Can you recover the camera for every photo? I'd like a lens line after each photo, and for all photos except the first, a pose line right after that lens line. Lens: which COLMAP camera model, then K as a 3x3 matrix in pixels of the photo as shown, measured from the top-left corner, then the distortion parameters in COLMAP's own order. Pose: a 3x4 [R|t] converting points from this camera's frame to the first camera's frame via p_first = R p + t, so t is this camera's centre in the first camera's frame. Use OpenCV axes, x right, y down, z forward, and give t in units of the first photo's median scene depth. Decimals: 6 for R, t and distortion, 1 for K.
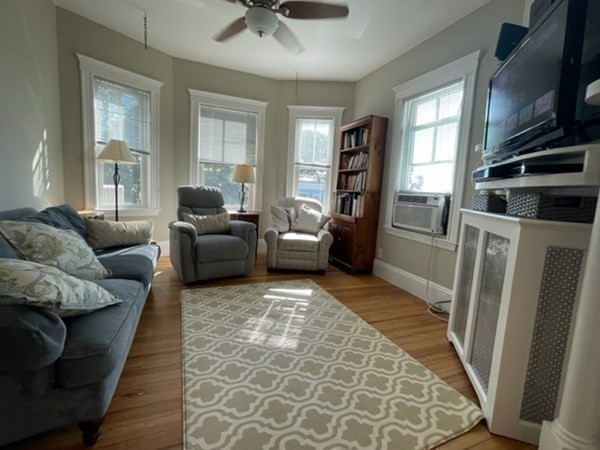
lens RADIAL K [[278.9, 0, 300.0], [0, 278.9, 225.0], [0, 0, 1]] dist [0.001217, 0.000133]
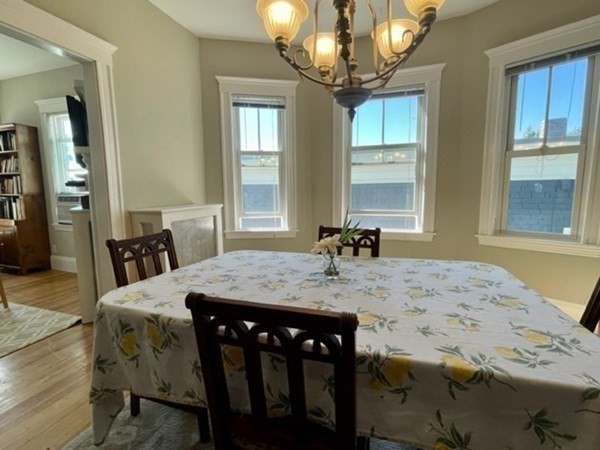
lens RADIAL K [[278.9, 0, 300.0], [0, 278.9, 225.0], [0, 0, 1]] dist [0.001217, 0.000133]
pose [[0.660542, -0.146859, 0.736286, 0.129195], [0.131498, 0.988153, 0.079126, 0.046807], [-0.739184, 0.044554, 0.672029, -0.478166]]
